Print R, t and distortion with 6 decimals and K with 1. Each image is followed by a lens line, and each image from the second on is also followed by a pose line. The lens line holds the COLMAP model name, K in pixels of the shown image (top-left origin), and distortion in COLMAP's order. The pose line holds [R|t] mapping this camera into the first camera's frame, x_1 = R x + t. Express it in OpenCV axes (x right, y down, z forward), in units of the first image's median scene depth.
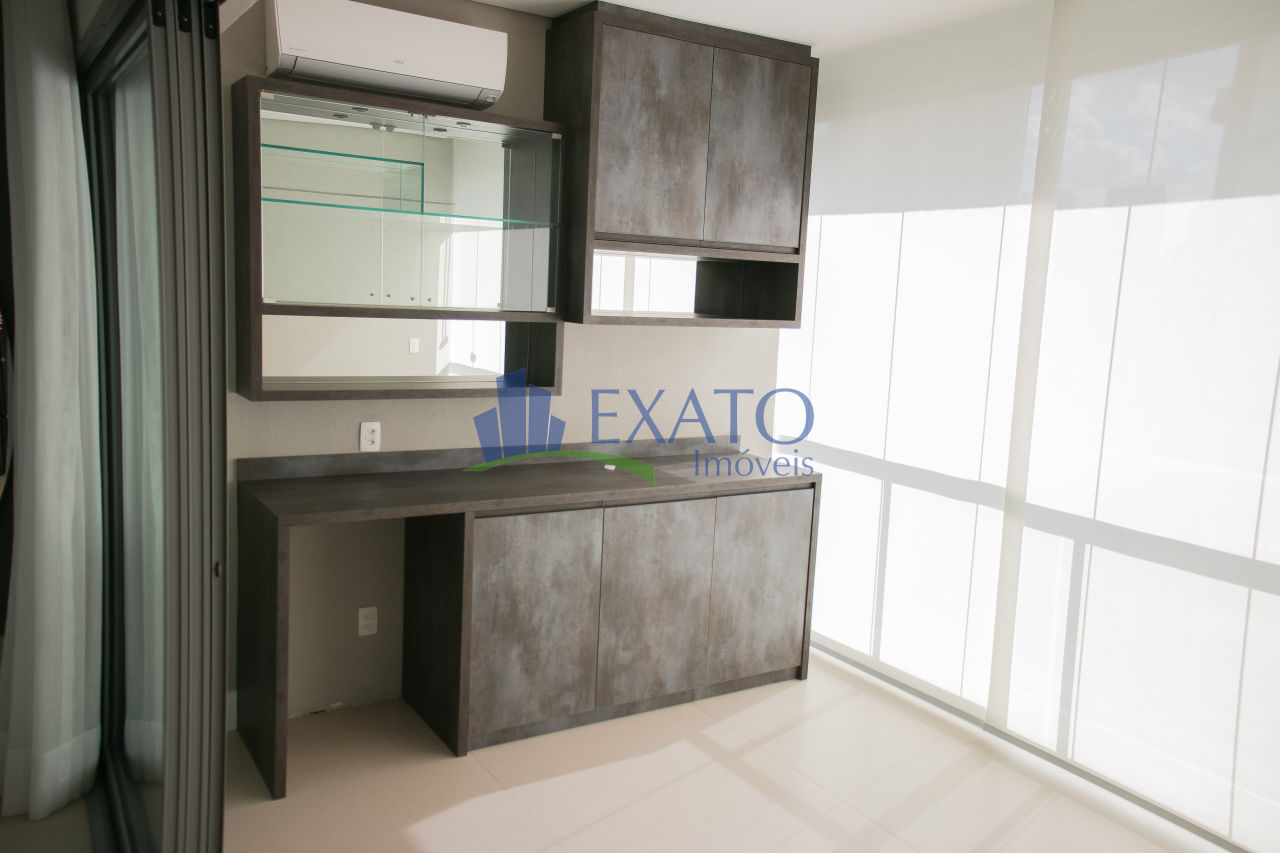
lens RADIAL K [[1021.9, 0, 635.6], [0, 1021.9, 429.8], [0, 0, 1]] dist [-0.004836, 0.207608]
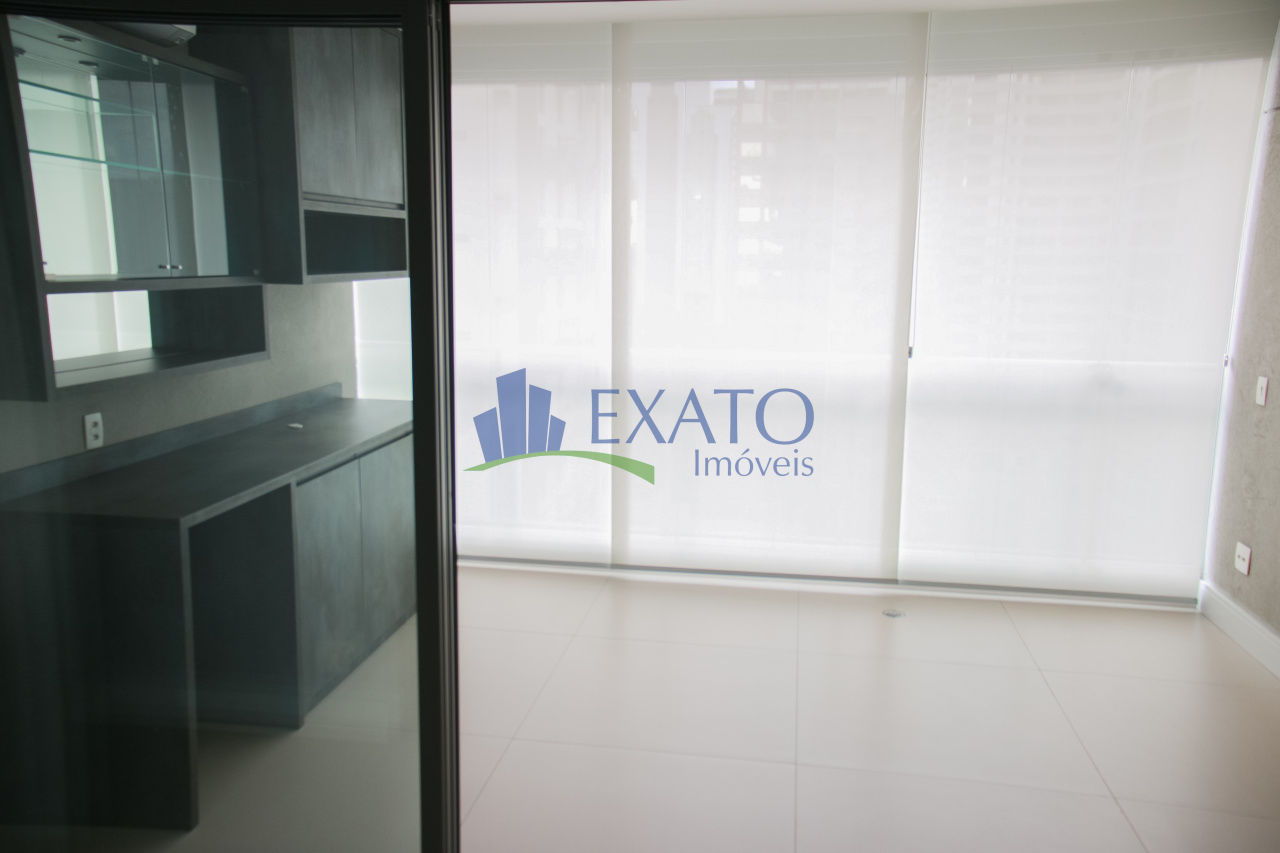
lens RADIAL K [[1021.9, 0, 639.9], [0, 1021.9, 433.8], [0, 0, 1]] dist [-0.004836, 0.207608]
pose [[0.665461, -0.172456, 0.726237, -0.586178], [0.124576, 0.984958, 0.119743, -0.037736], [-0.735964, 0.010787, 0.676935, 0.072180]]
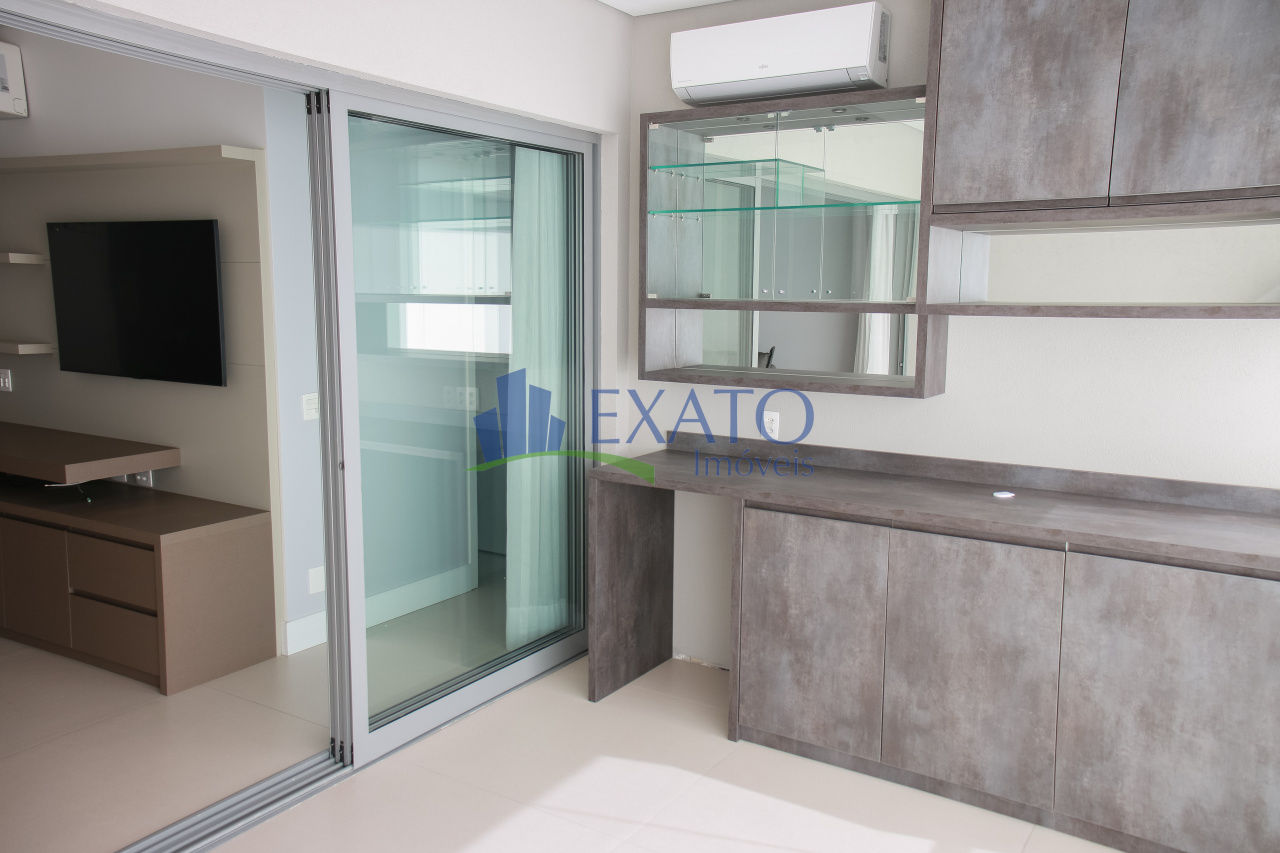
lens RADIAL K [[1021.9, 0, 597.9], [0, 1021.9, 416.4], [0, 0, 1]] dist [-0.004836, 0.207608]
pose [[0.410983, 0.079292, -0.908188, 0.618889], [-0.107091, 0.993512, 0.038280, -0.022206], [0.905331, 0.081526, 0.416808, 0.400009]]
